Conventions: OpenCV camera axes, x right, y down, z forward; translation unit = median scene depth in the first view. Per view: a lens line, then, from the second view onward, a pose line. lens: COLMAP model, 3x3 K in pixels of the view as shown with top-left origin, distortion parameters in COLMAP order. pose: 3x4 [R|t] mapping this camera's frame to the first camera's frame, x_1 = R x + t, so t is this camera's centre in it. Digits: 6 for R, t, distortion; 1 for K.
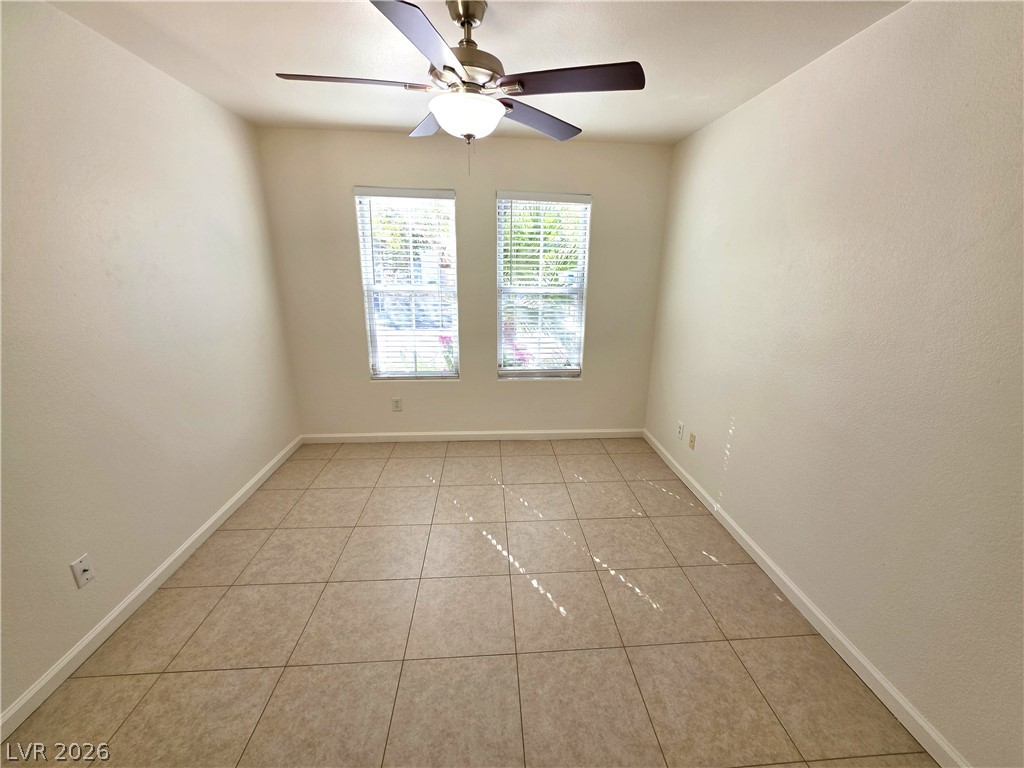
lens RADIAL K [[411.1, 0, 515.9], [0, 411.1, 379.3], [0, 0, 1]] dist [-0.001623, 0.000167]
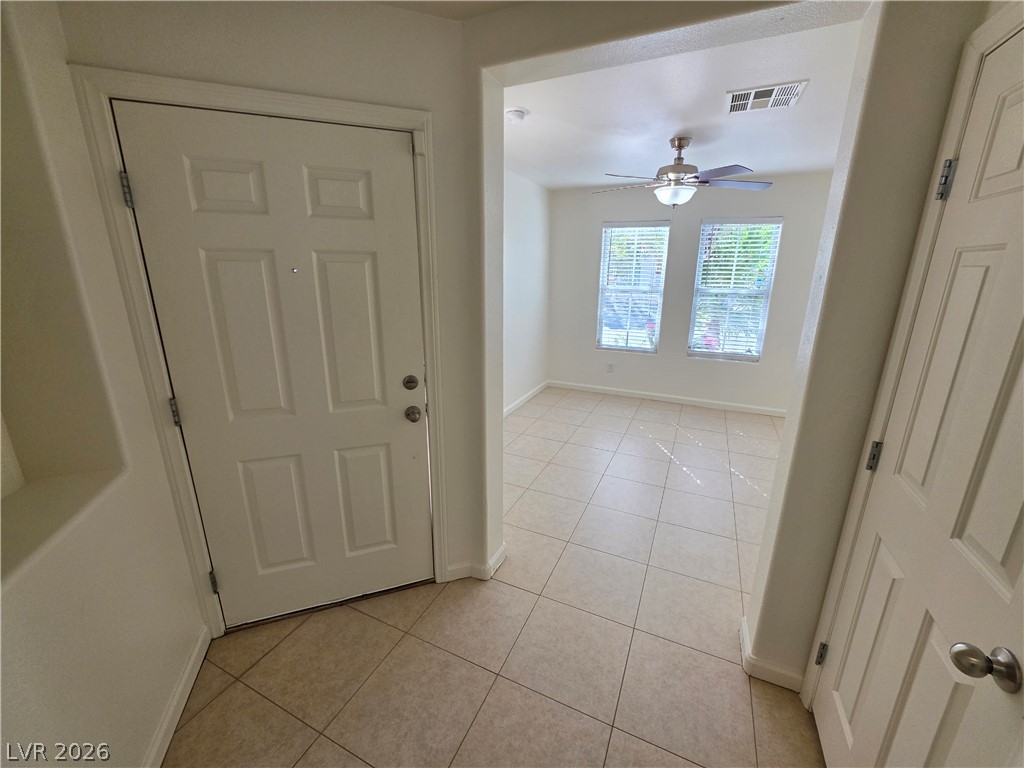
lens RADIAL K [[411.1, 0, 515.3], [0, 411.1, 384.0], [0, 0, 1]] dist [-0.001623, 0.000167]
pose [[0.874812, 0.123708, -0.468402, 0.110421], [-0.124733, 0.991767, 0.028974, 0.123825], [0.468130, 0.033078, 0.883040, -0.465846]]
